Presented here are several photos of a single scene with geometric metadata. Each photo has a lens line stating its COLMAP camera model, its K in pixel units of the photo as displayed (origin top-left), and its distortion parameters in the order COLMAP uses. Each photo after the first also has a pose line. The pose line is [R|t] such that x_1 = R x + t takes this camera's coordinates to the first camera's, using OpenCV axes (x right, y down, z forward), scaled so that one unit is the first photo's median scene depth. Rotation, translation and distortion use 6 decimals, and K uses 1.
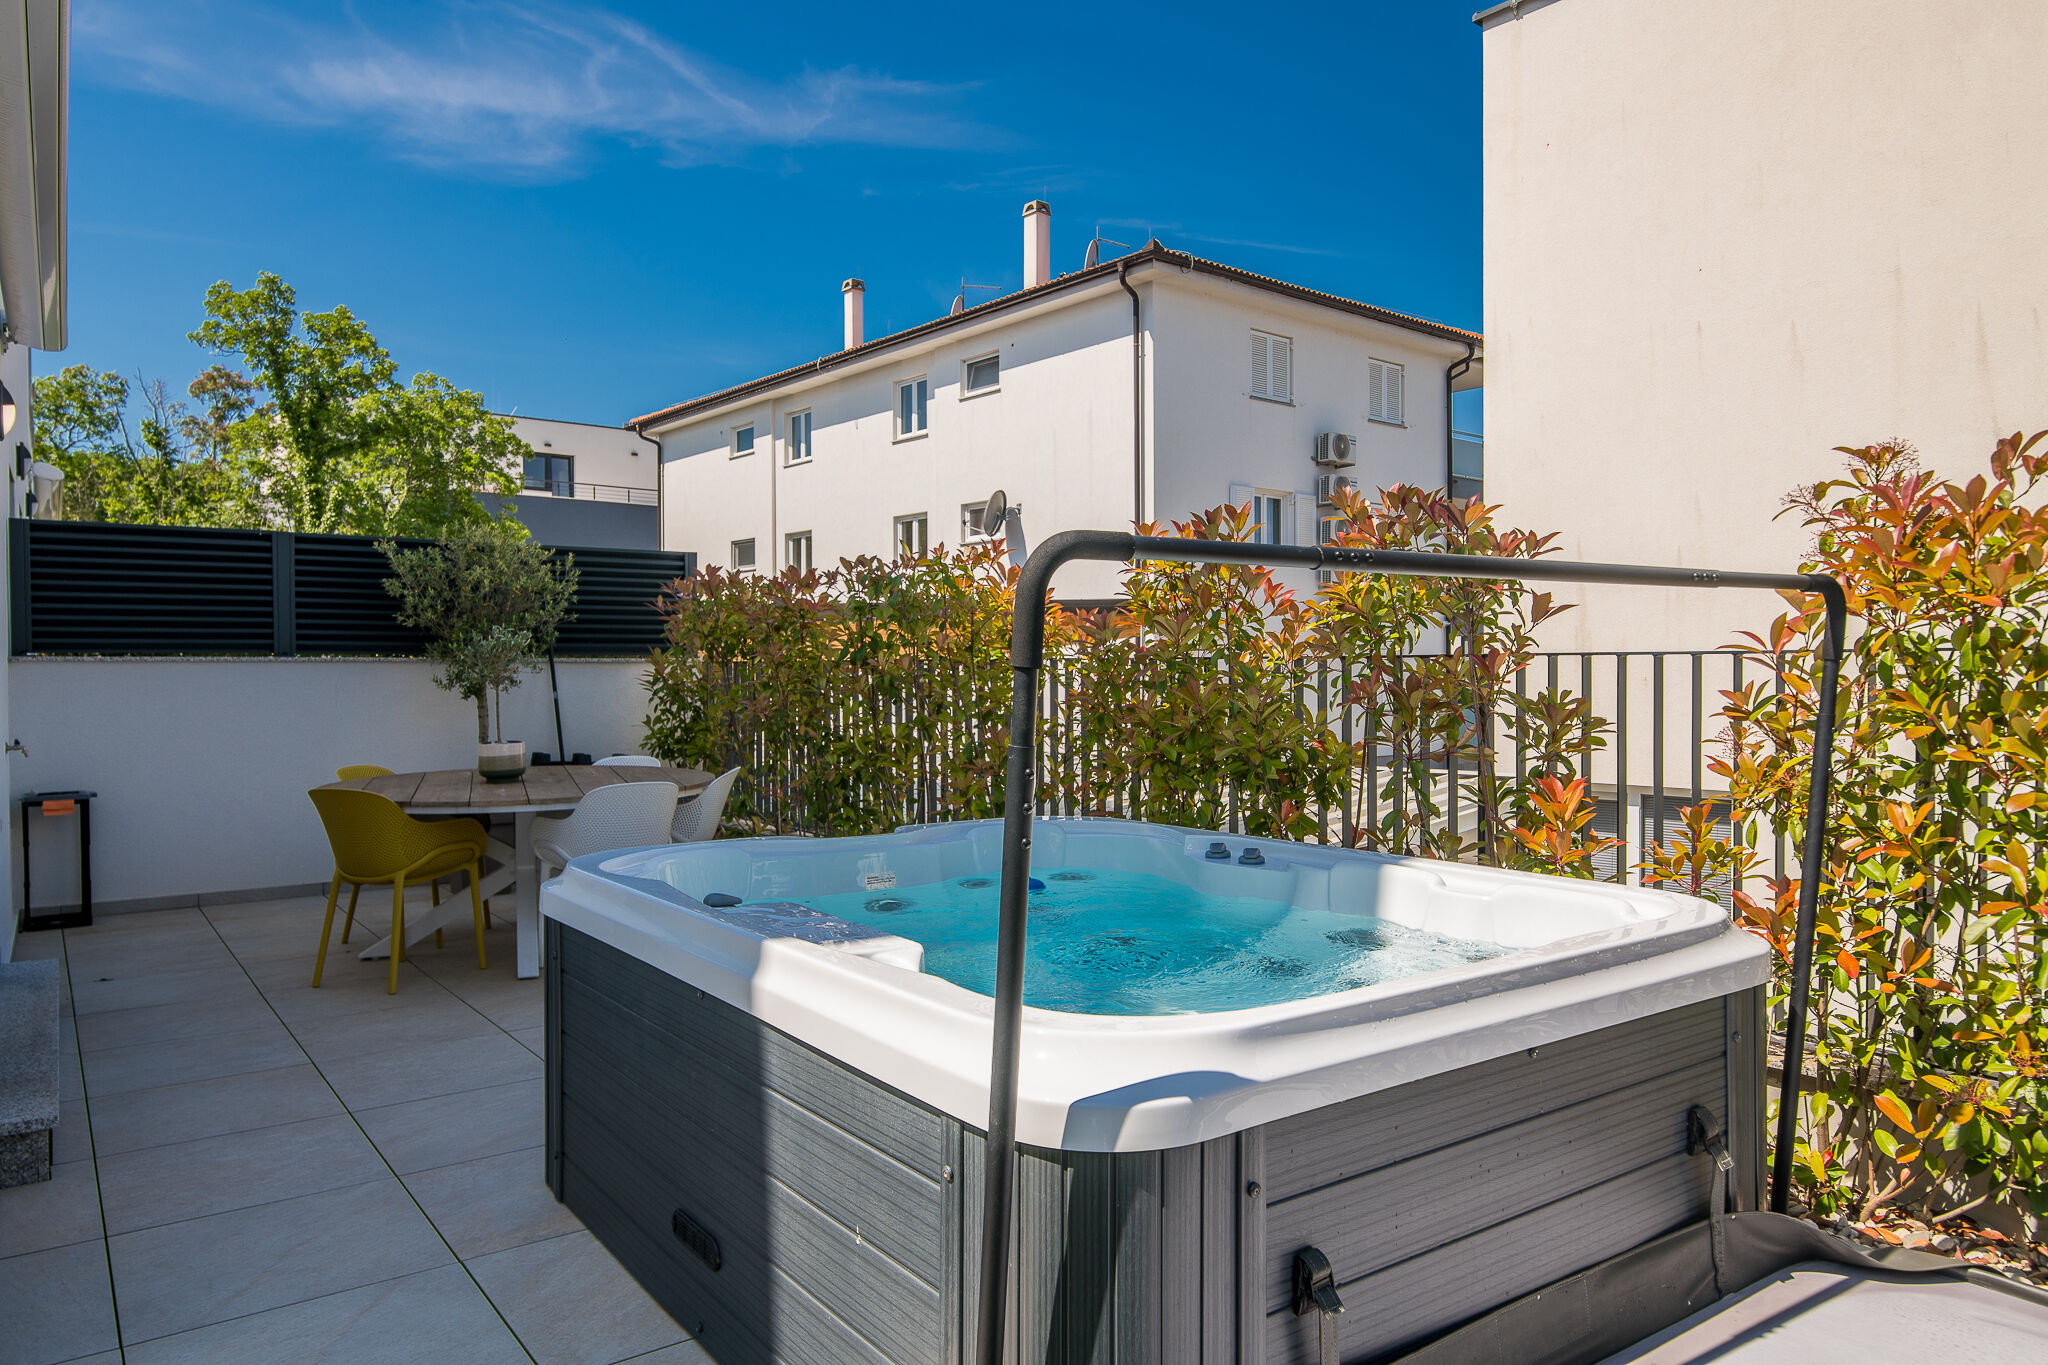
lens RADIAL K [[1386.8, 0, 1050.8], [0, 1386.8, 700.8], [0, 0, 1]] dist [-0.002787, 0.000143]
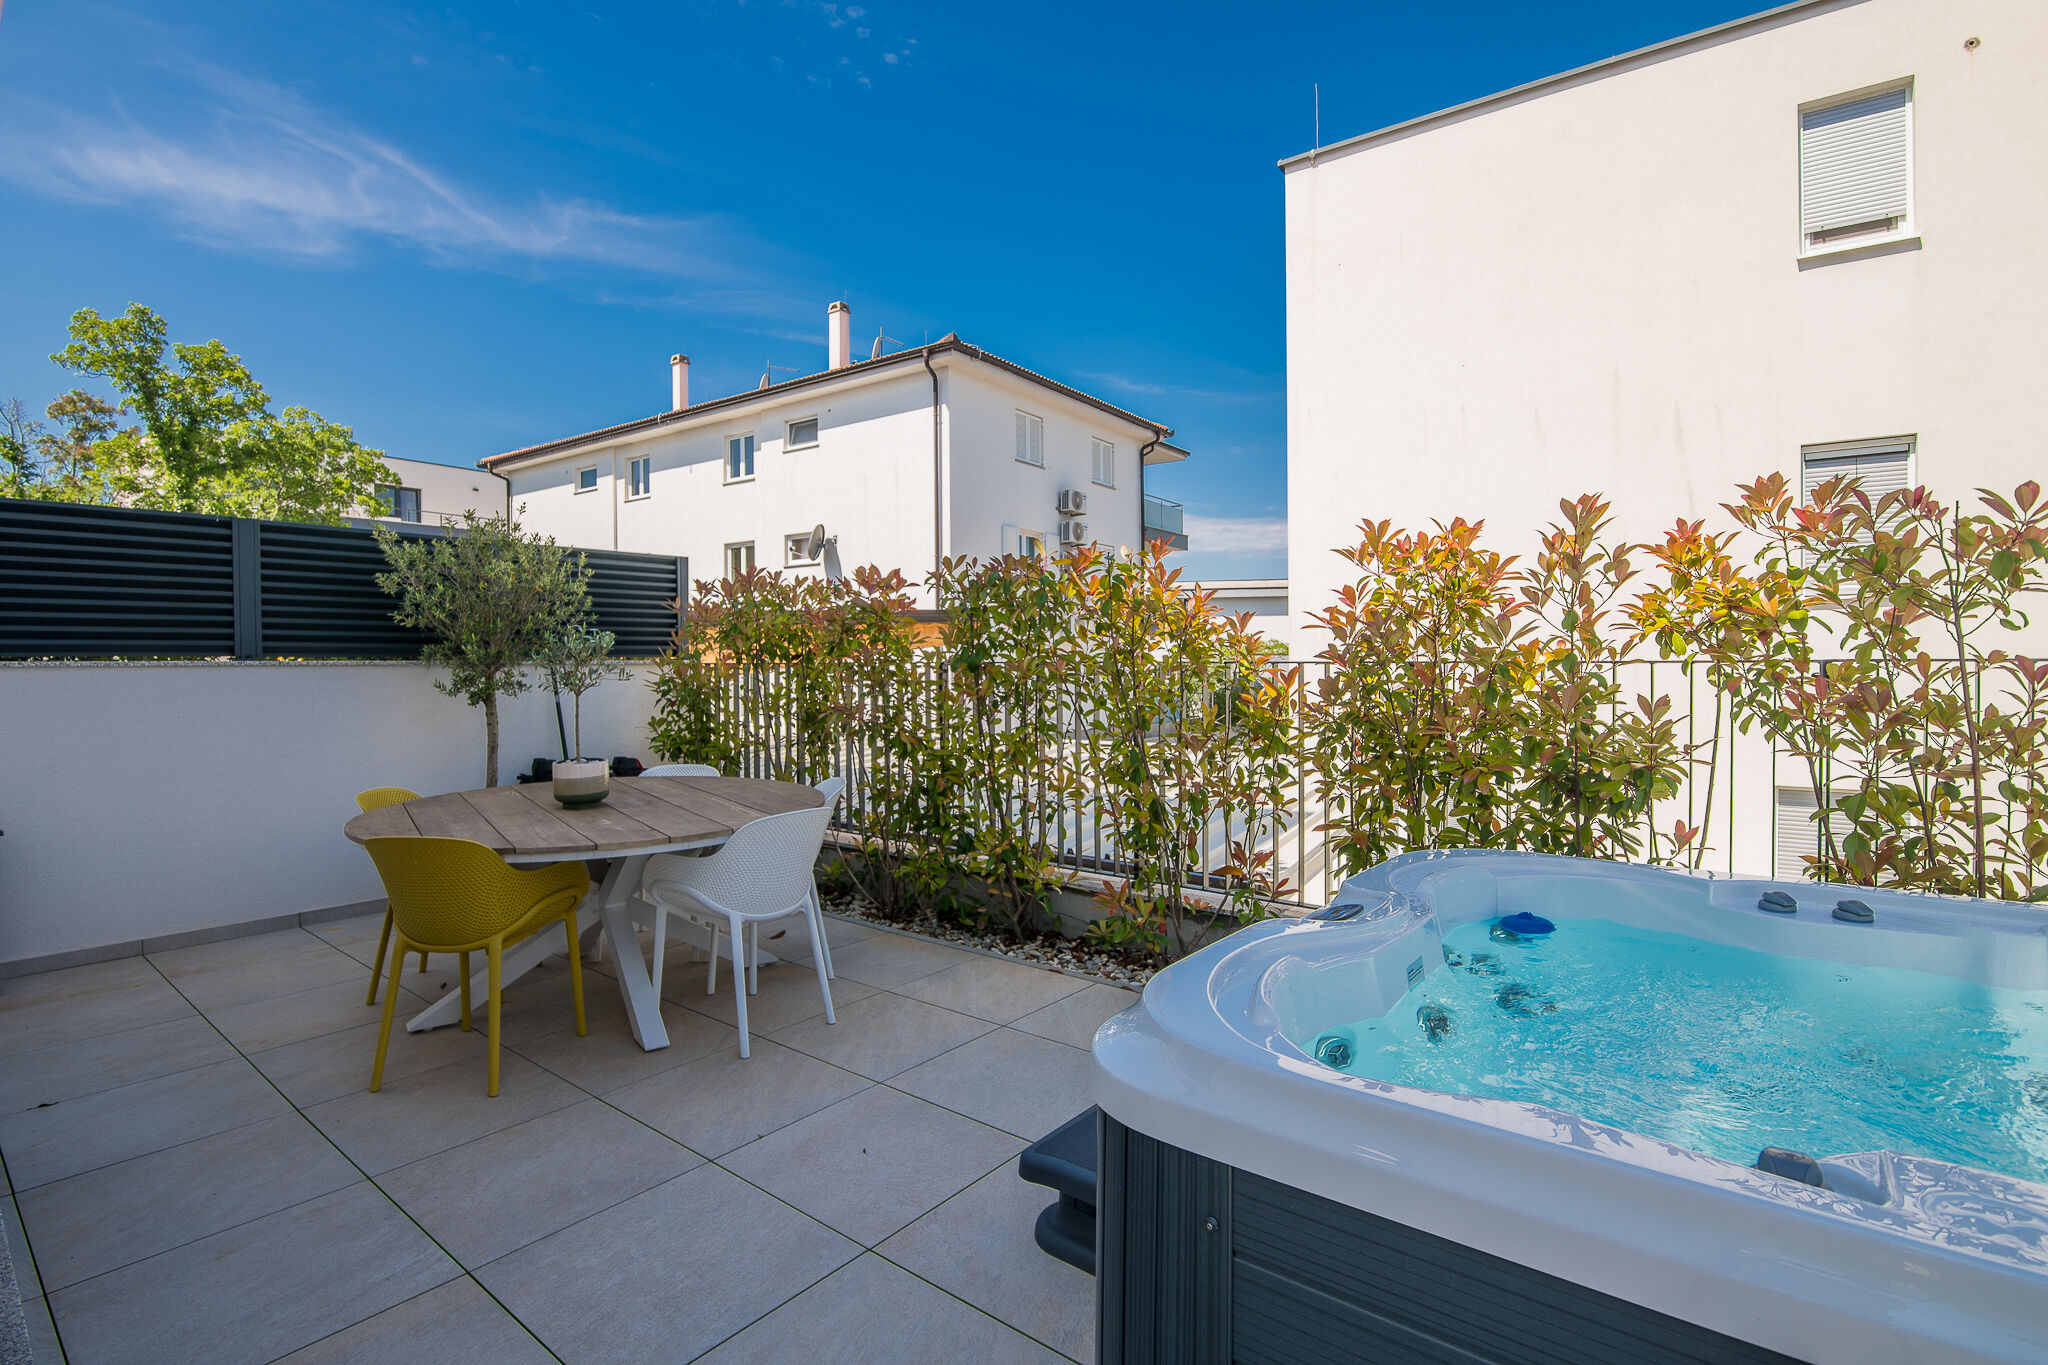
lens RADIAL K [[962.9, 0, 1024.0], [0, 962.9, 682.5], [0, 0, 1]] dist [-0.017452, 0.000237]
pose [[0.966954, -0.008395, 0.254814, -0.080794], [0.008957, 0.999959, -0.001046, -0.004451], [-0.254795, 0.003294, 0.966989, 0.101358]]
